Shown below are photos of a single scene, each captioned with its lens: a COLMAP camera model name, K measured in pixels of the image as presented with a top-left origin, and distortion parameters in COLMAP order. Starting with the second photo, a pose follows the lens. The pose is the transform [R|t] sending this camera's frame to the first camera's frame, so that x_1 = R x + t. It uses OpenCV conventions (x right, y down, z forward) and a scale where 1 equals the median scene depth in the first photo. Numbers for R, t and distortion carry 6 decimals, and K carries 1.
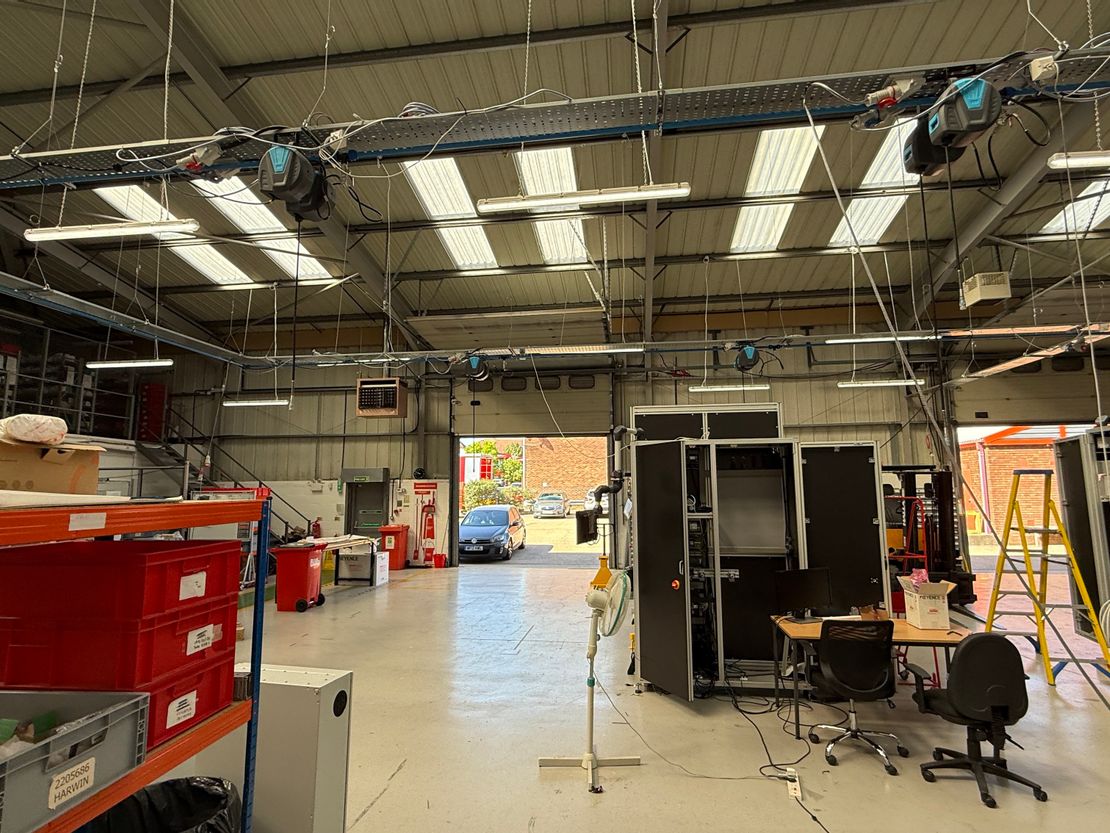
lens RADIAL K [[587.4, 0, 551.5], [0, 587.4, 415.2], [0, 0, 1]] dist [-0.000432, -0.000532]
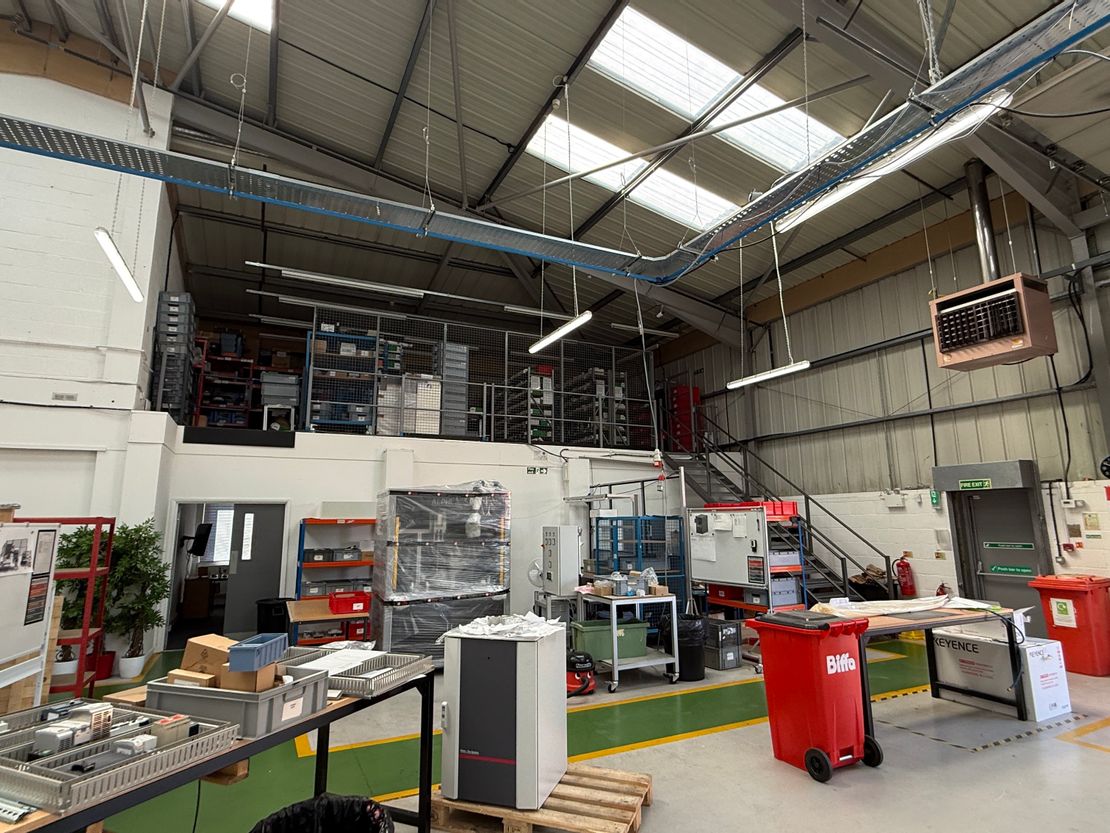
lens RADIAL K [[587.4, 0, 551.5], [0, 587.4, 415.2], [0, 0, 1]] dist [-0.000432, -0.000532]
pose [[0.556688, -0.144092, -0.818130, -0.090532], [0.111806, 0.988877, -0.098088, 0.056533], [0.823164, -0.036867, 0.566606, 0.381996]]
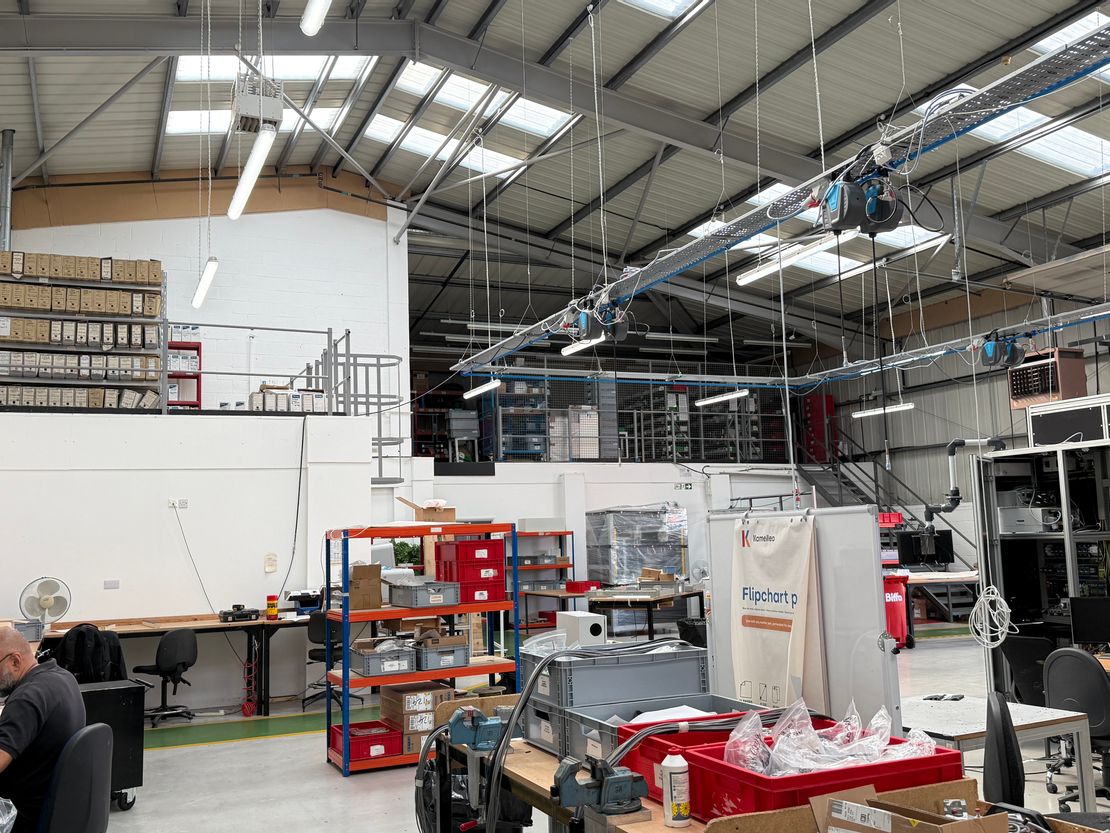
lens RADIAL K [[1031.1, 0, 555.0], [0, 1031.1, 416.5], [0, 0, 1]] dist [0.204157, -0.478000]
pose [[0.522931, -0.107230, -0.845603, 0.450491], [0.136170, 0.989824, -0.041309, -0.012623], [0.841428, -0.093544, 0.532211, -0.150993]]
